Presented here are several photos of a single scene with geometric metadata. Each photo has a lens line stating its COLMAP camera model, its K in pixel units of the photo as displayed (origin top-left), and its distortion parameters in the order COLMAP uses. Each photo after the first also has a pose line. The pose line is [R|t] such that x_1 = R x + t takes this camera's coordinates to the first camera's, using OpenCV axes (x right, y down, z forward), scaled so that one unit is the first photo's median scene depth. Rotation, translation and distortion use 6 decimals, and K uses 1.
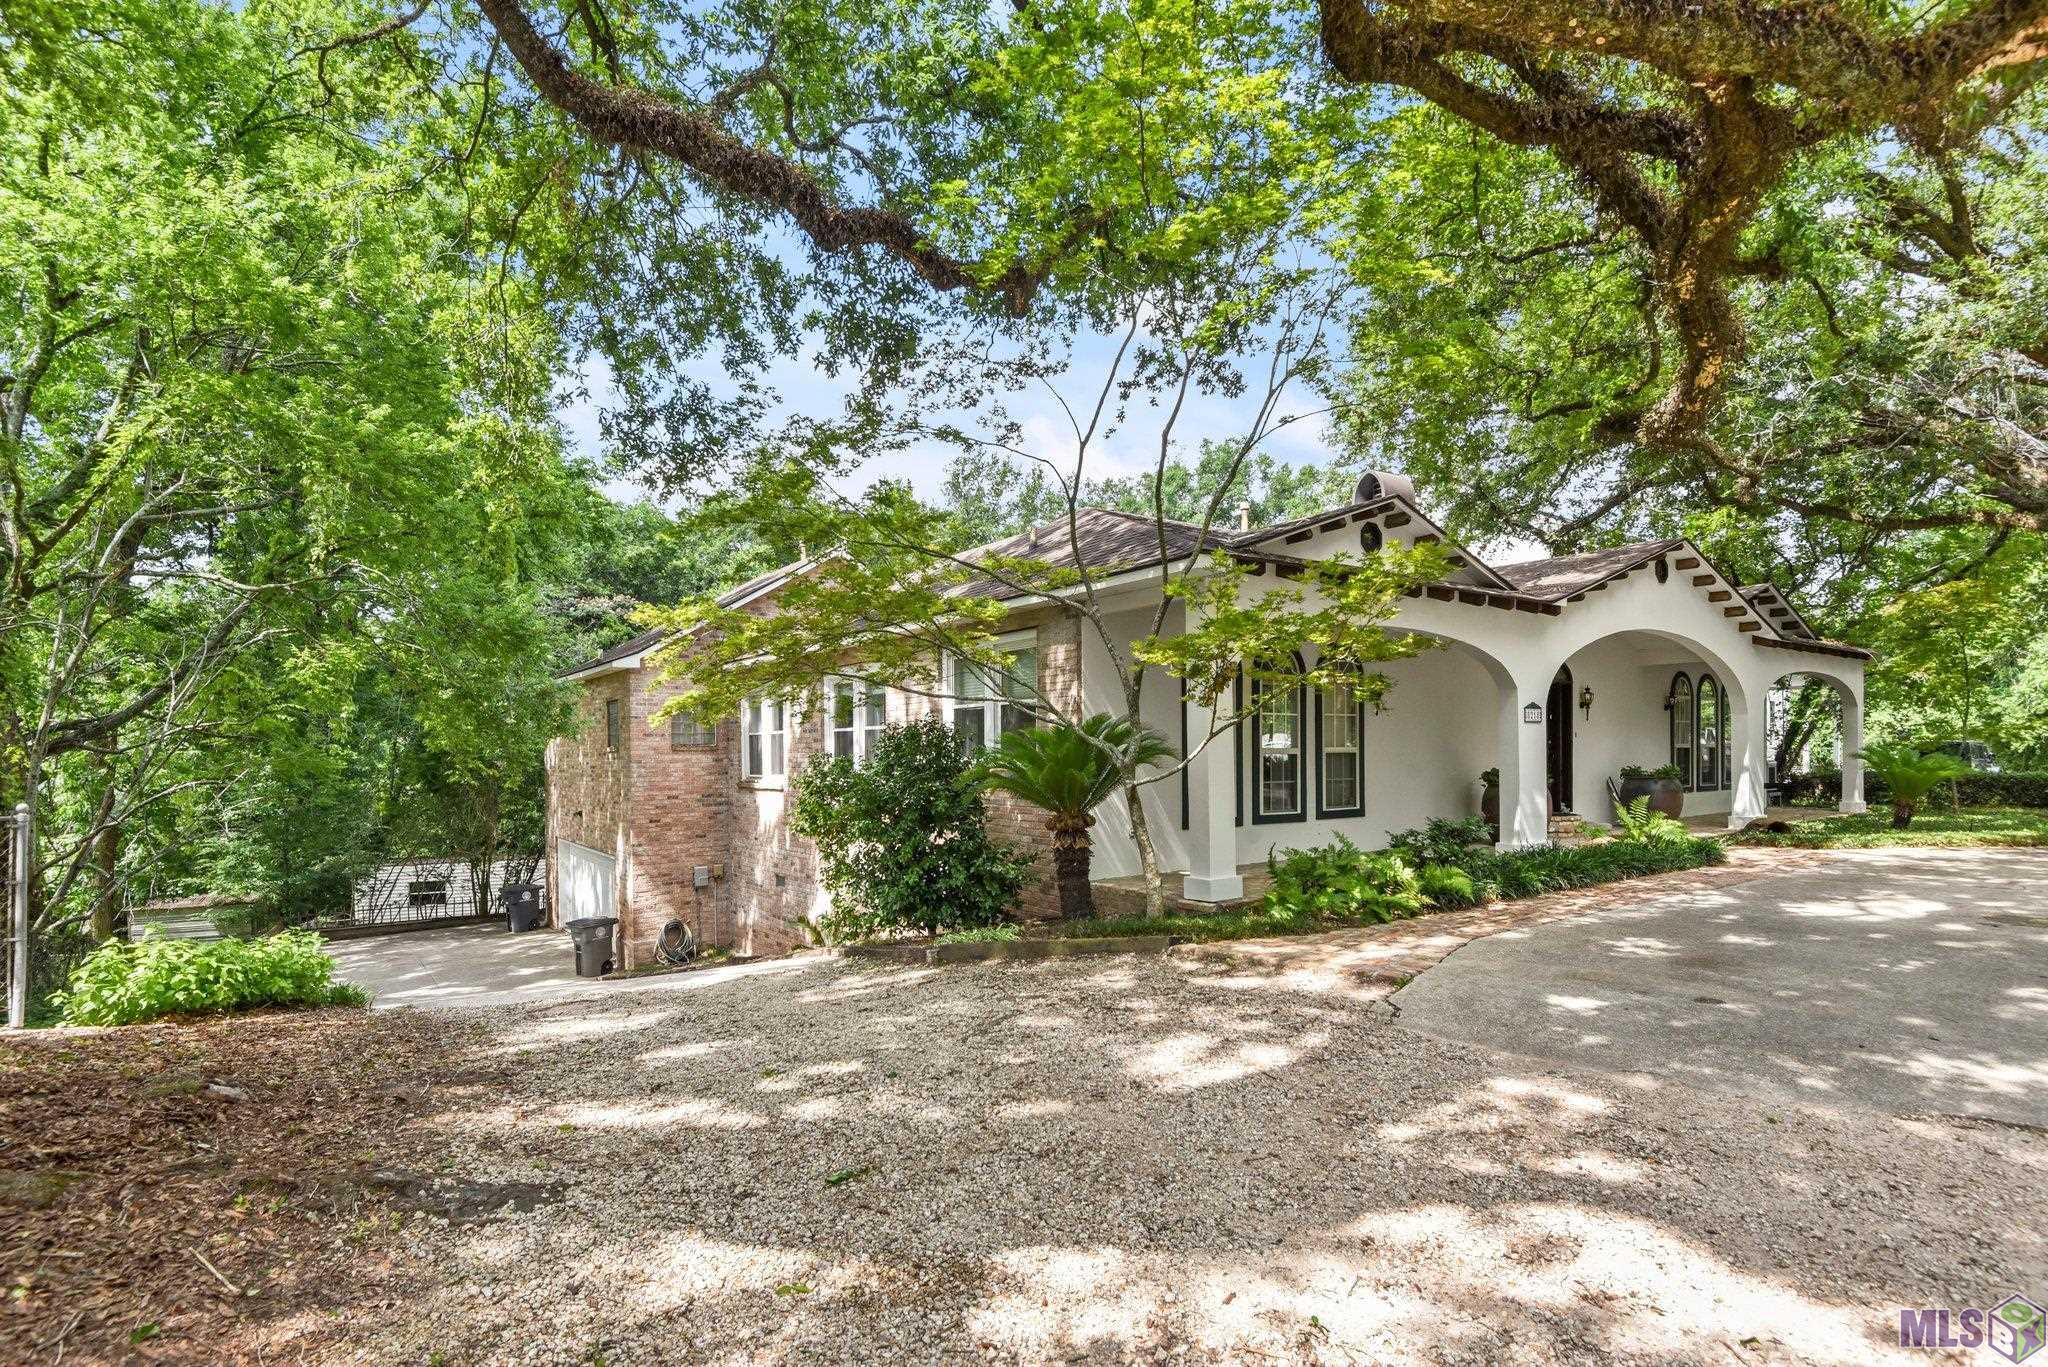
lens RADIAL K [[971.4, 0, 1099.5], [0, 971.4, 744.5], [0, 0, 1]] dist [0.000263, -0.000139]
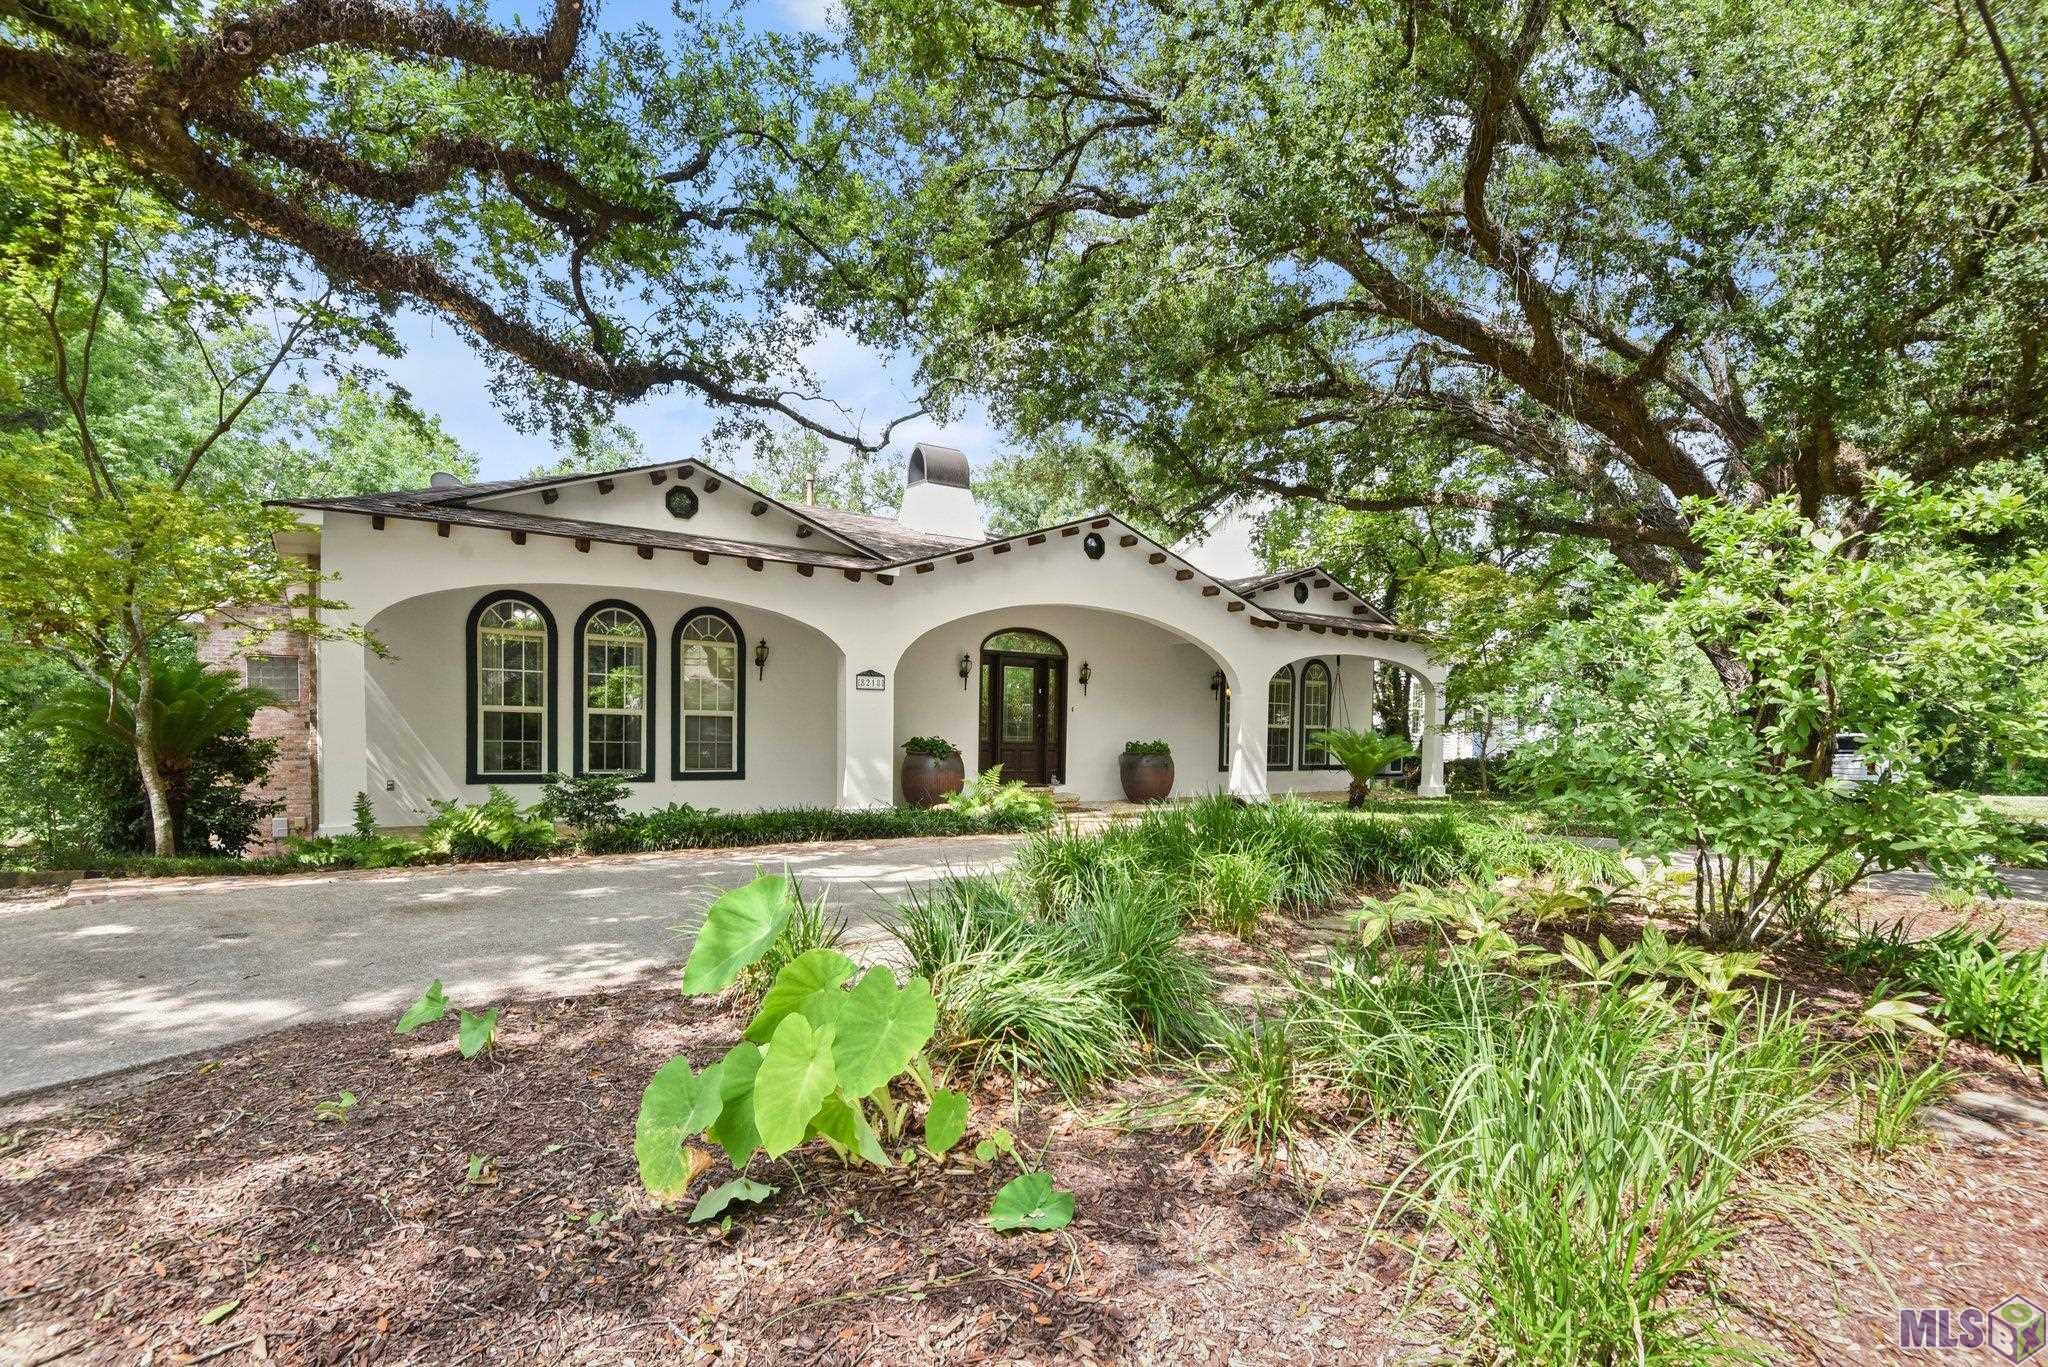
lens RADIAL K [[935.4, 0, 1026.5], [0, 935.4, 735.2], [0, 0, 1]] dist [0.023274, -0.019263]
pose [[0.999278, 0.024975, -0.028630, 0.641505], [-0.024656, 0.999630, 0.011457, 0.009726], [0.028906, -0.010743, 0.999524, 0.021517]]
